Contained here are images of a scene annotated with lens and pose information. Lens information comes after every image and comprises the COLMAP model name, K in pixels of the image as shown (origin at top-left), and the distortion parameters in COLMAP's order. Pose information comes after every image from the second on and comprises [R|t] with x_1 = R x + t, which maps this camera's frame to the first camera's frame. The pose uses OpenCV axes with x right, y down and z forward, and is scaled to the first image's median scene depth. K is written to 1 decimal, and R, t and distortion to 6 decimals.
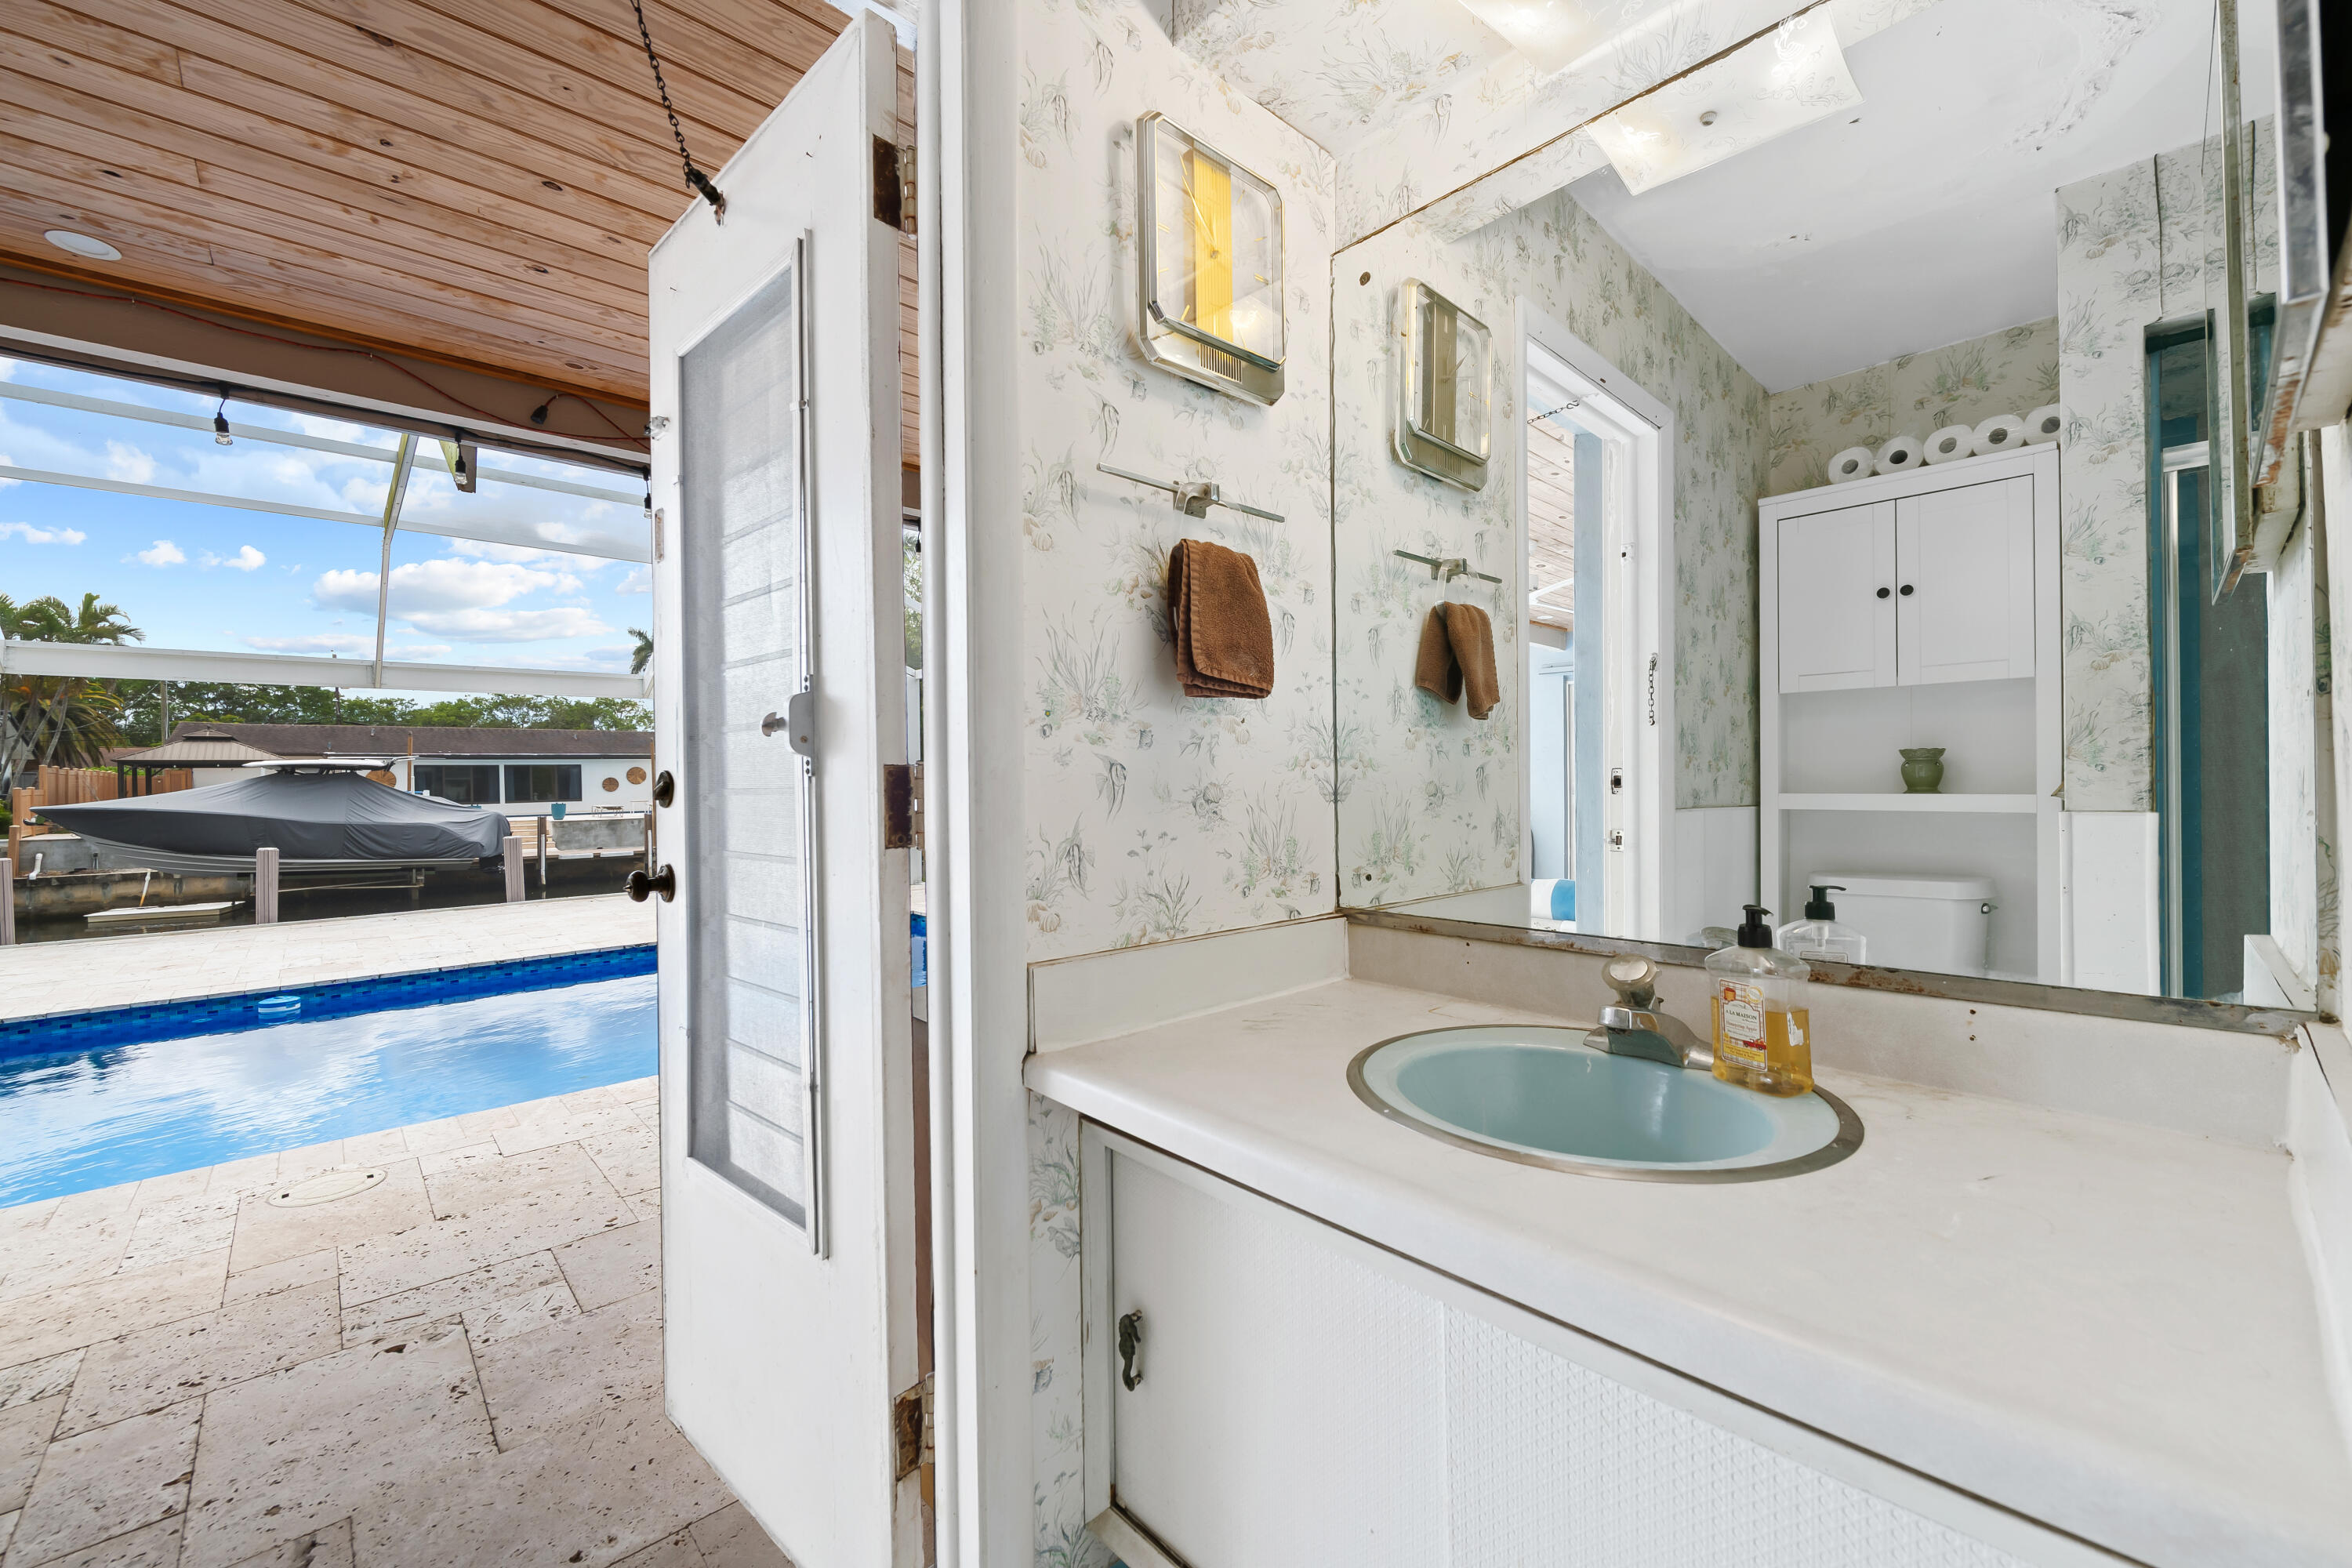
lens RADIAL K [[923.9, 0, 1187.3], [0, 923.9, 785.0], [0, 0, 1]] dist [-0.002706, -0.001717]
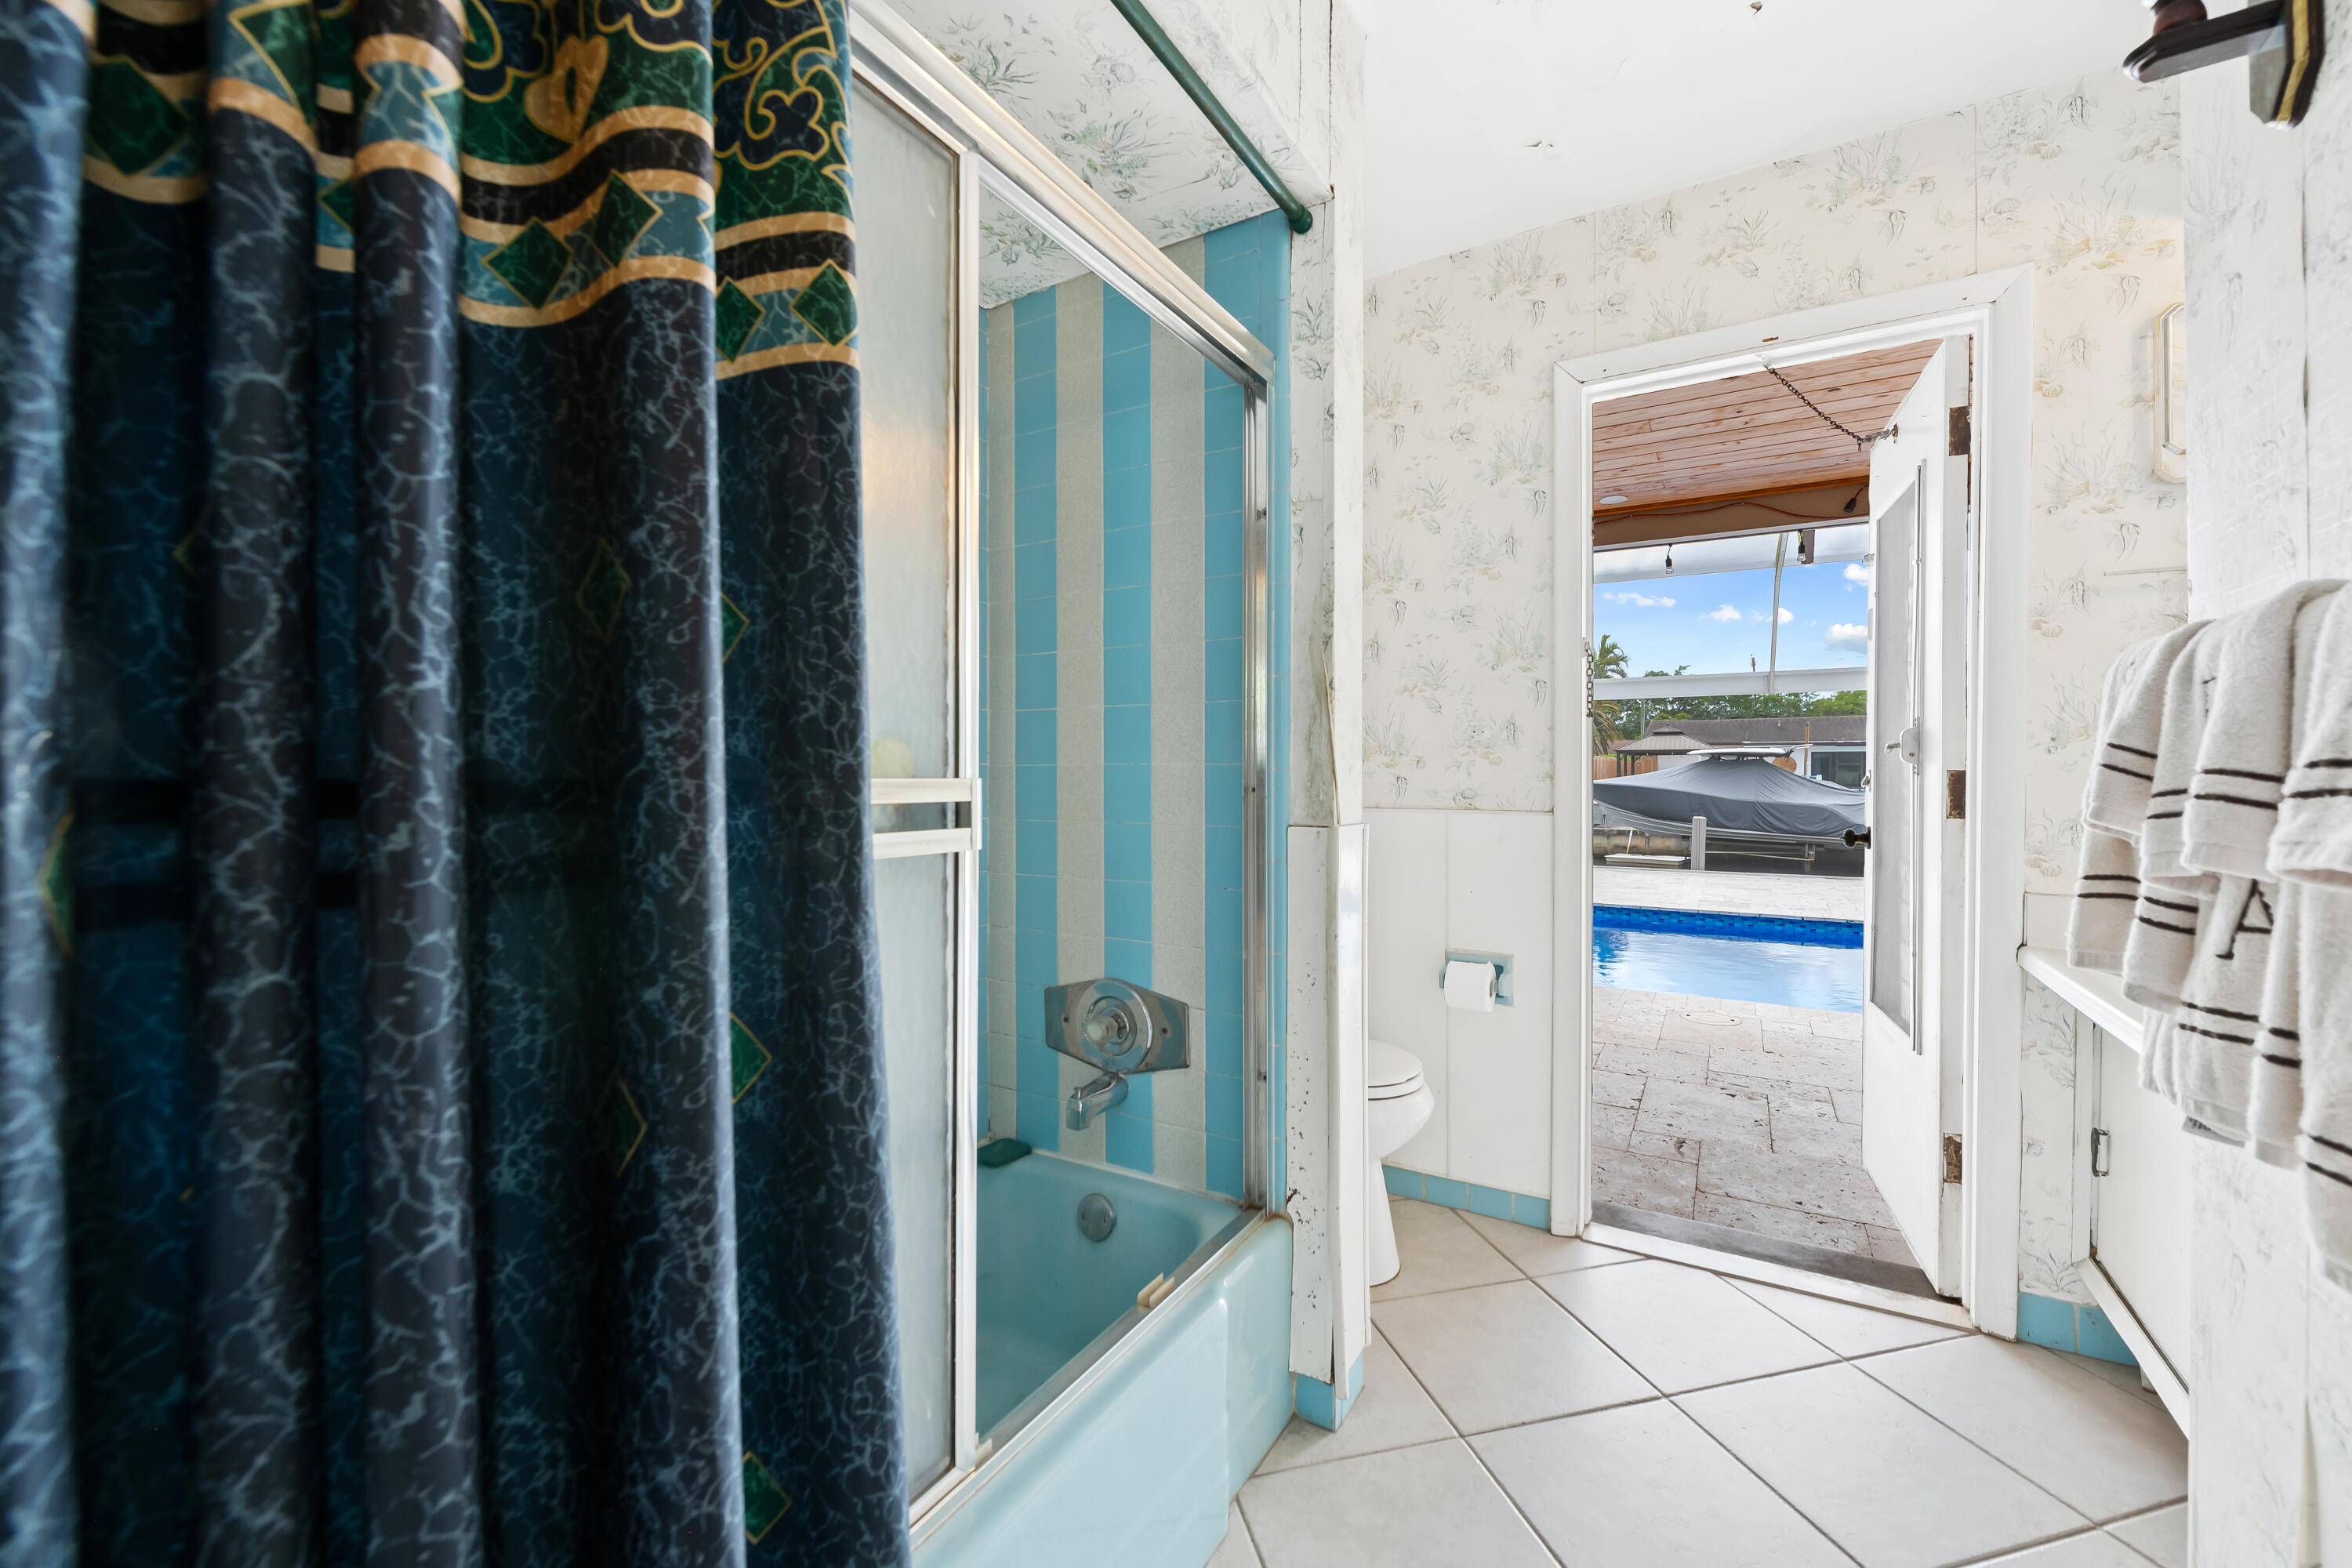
lens RADIAL K [[923.9, 0, 1182.7], [0, 923.9, 781.0], [0, 0, 1]] dist [-0.002706, -0.001717]
pose [[0.267107, 0.021744, -0.963422, 0.470684], [-0.010453, 0.999752, 0.019666, -0.009903], [0.963610, 0.004818, 0.267268, -0.419379]]
